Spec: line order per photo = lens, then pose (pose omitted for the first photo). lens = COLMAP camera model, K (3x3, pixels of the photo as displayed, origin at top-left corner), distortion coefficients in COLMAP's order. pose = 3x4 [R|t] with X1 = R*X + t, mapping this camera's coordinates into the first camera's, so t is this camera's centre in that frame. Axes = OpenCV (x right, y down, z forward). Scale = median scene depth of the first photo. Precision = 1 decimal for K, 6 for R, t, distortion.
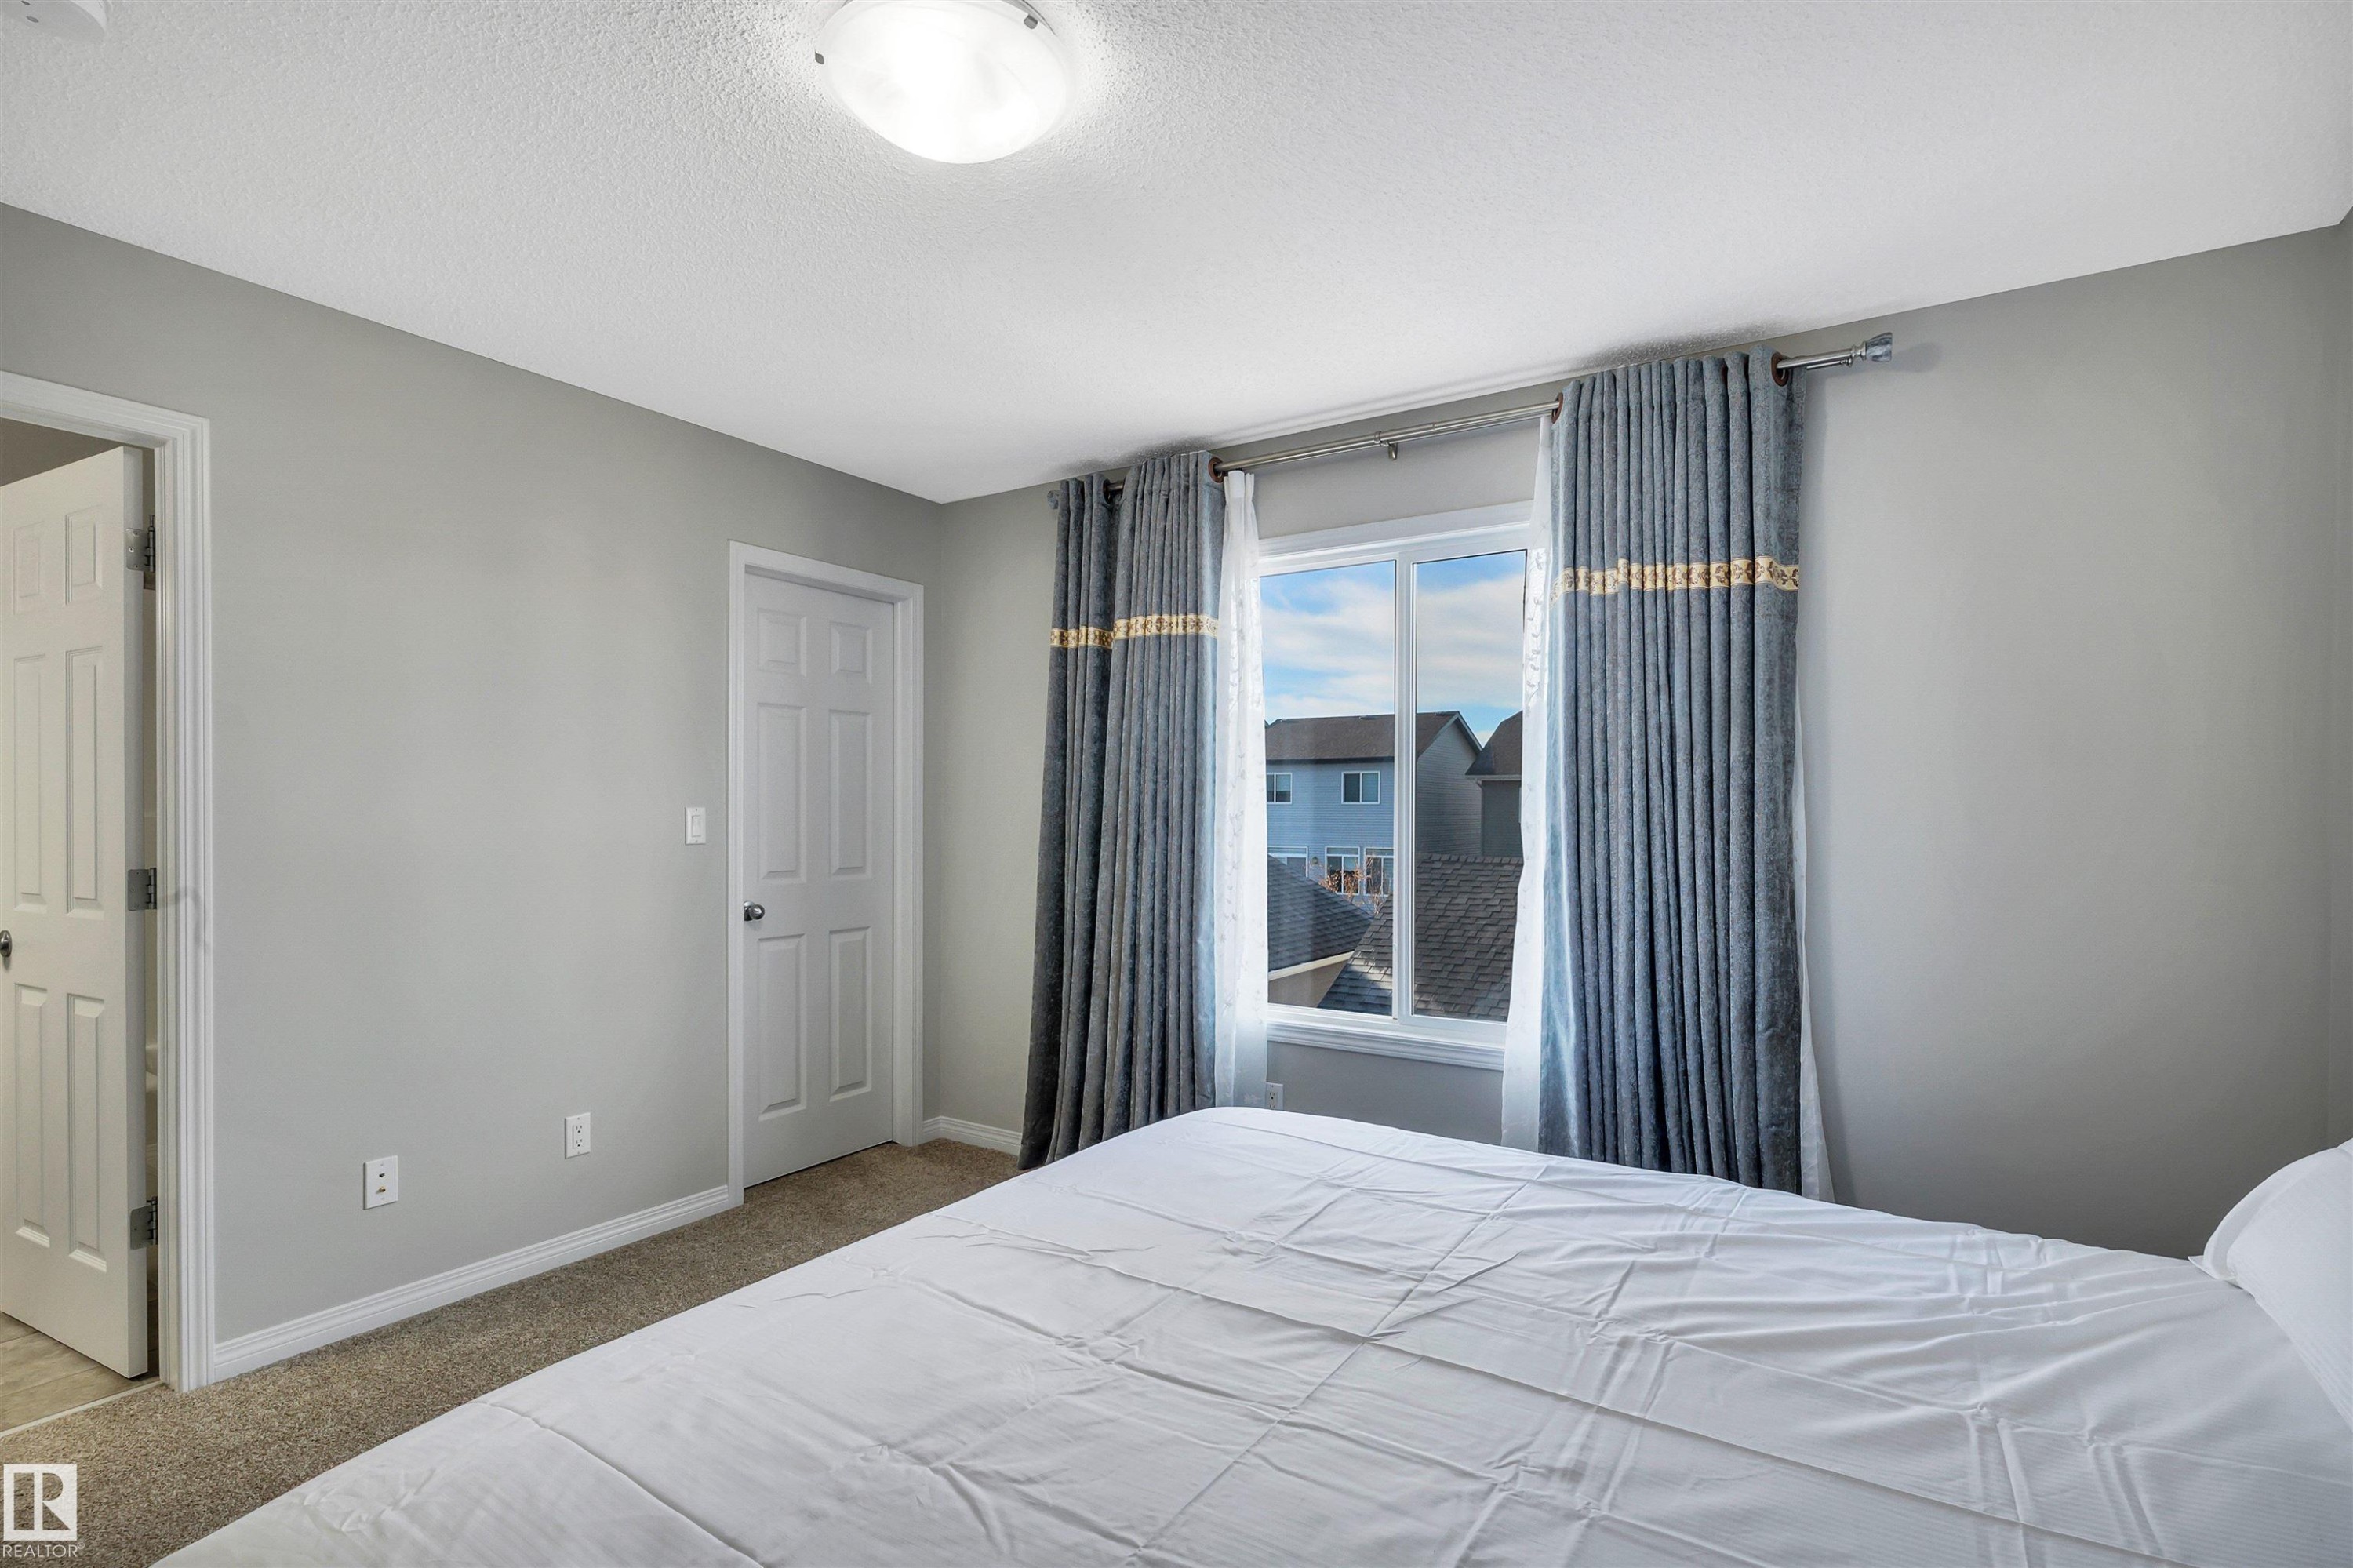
lens RADIAL K [[1125.6, 0, 1161.6], [0, 1125.6, 777.0], [0, 0, 1]] dist [-0.004322, -0.000886]
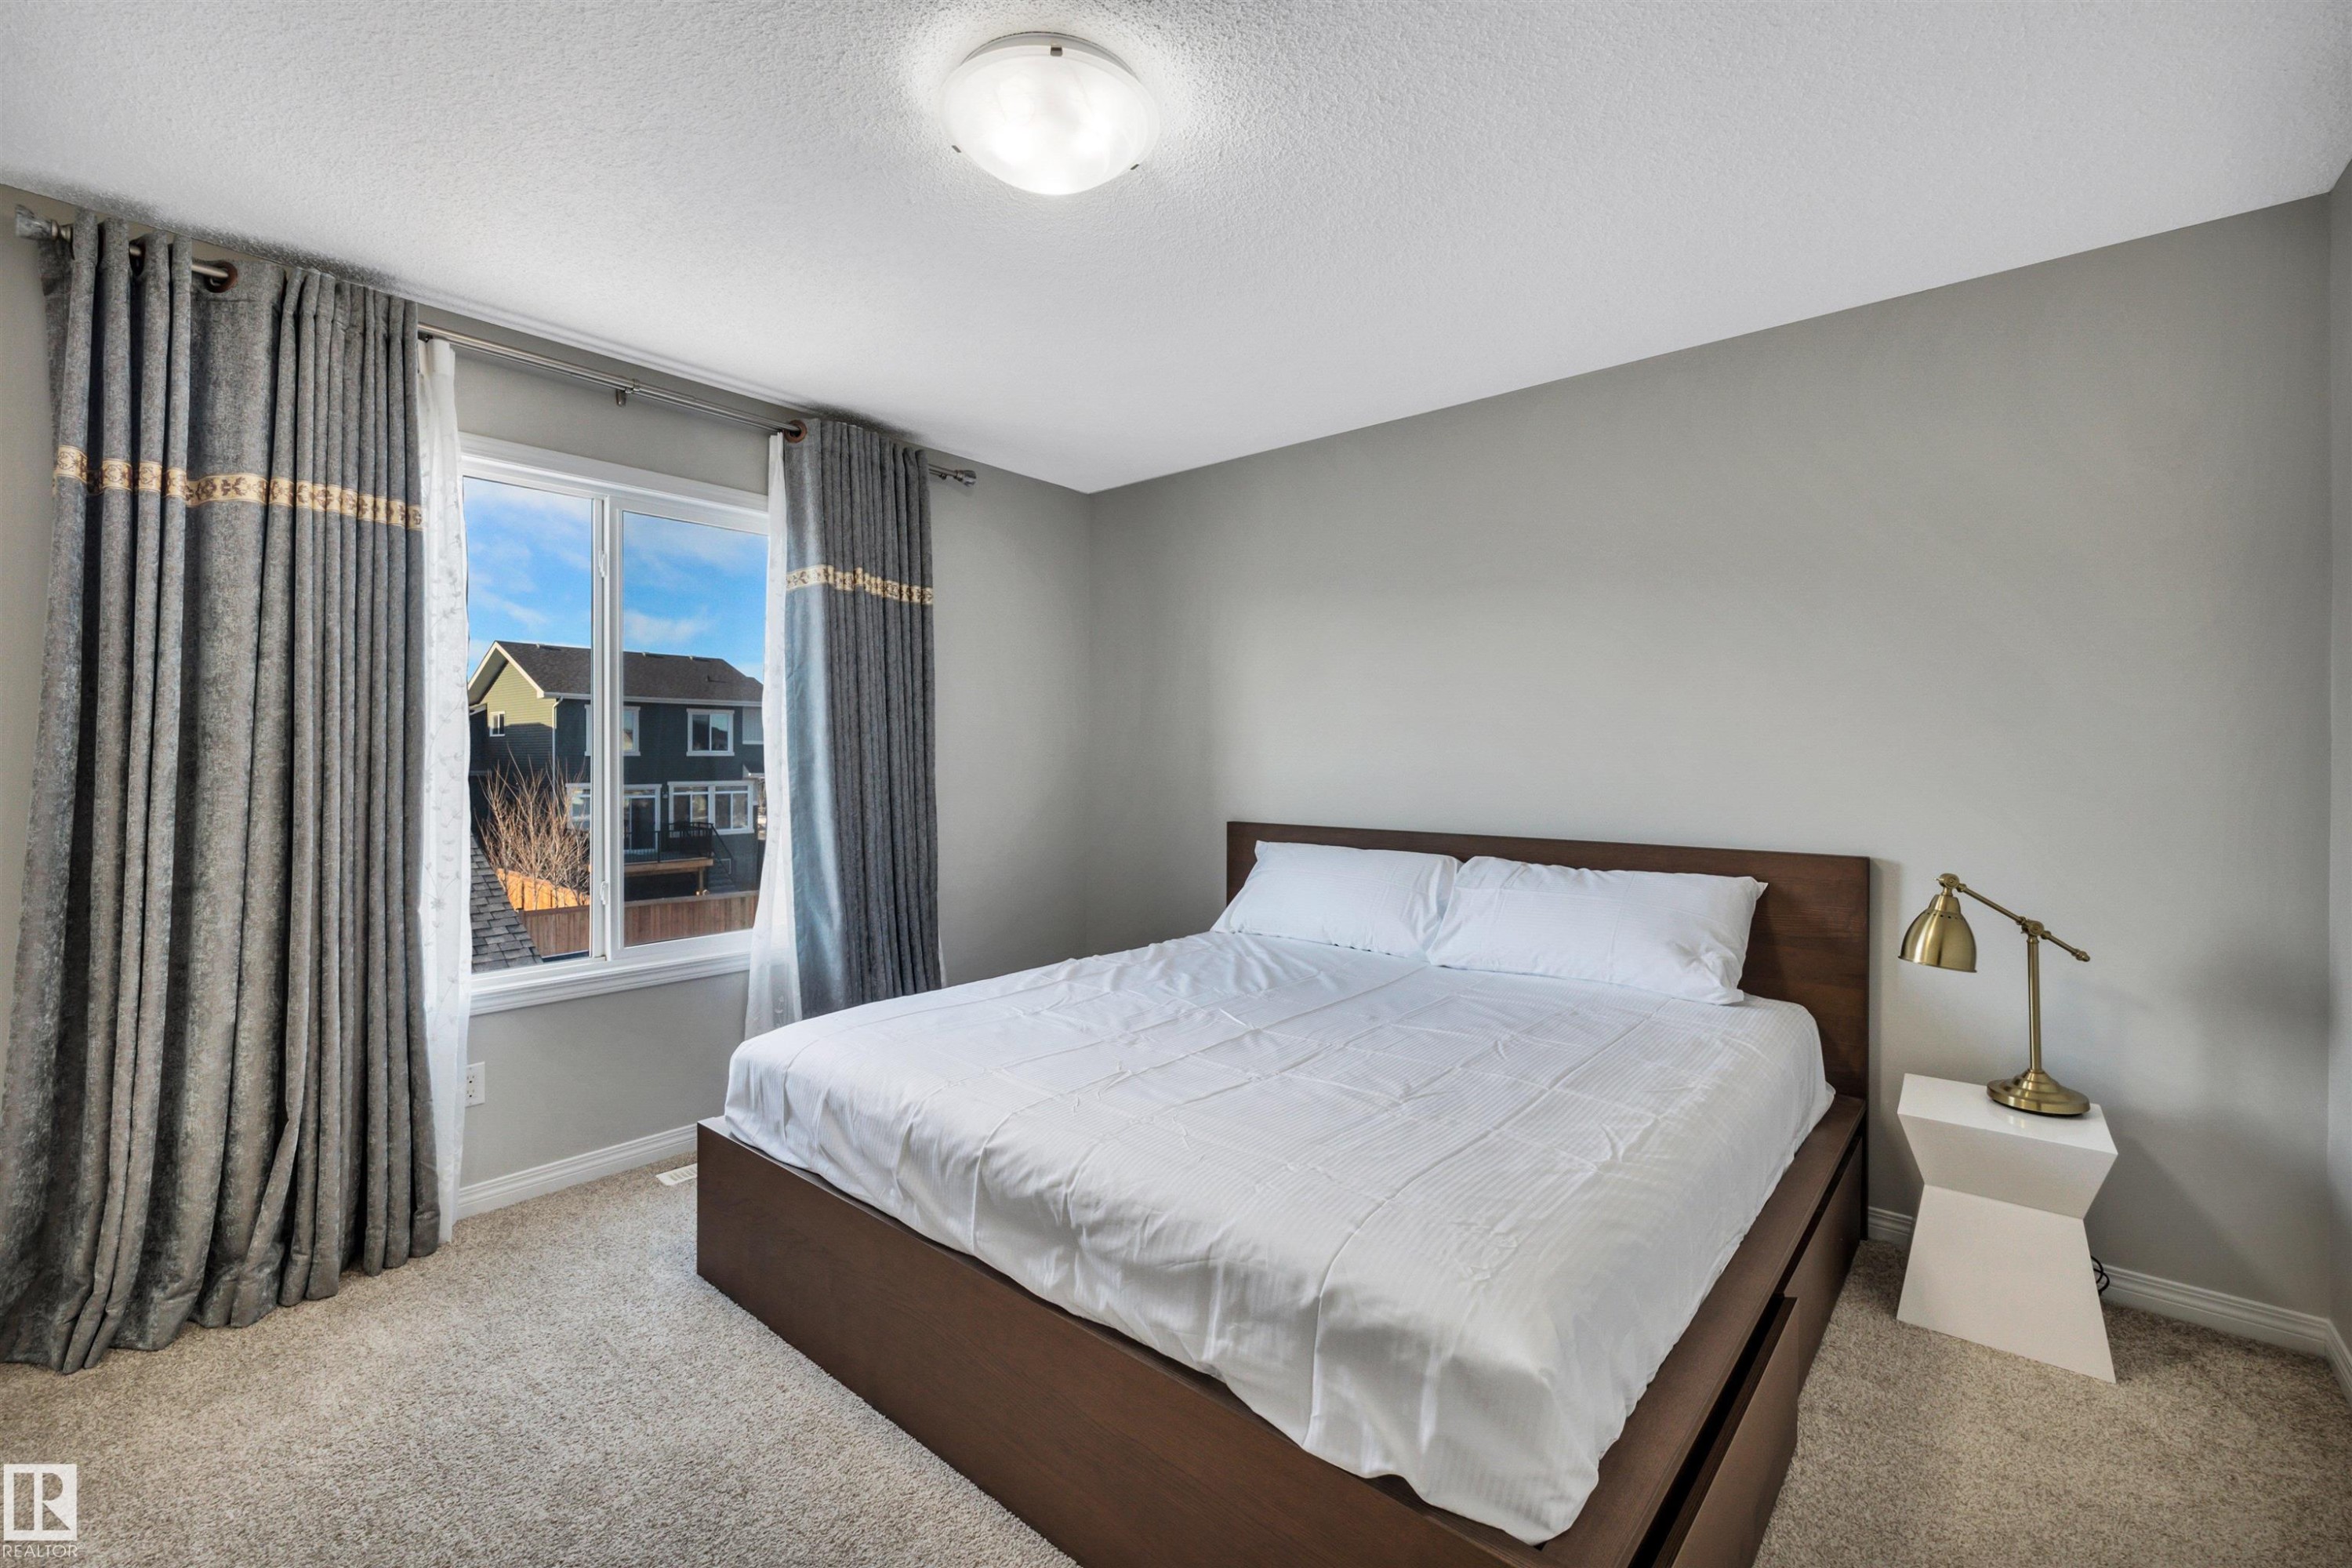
lens RADIAL K [[1000.9, 0, 1151.7], [0, 1000.9, 782.2], [0, 0, 1]] dist [0.001179, -0.000344]
pose [[0.120946, -0.029216, 0.992229, -0.811027], [-0.034949, 0.998822, 0.033670, 0.012158], [-0.992044, -0.038750, 0.119782, 0.522115]]
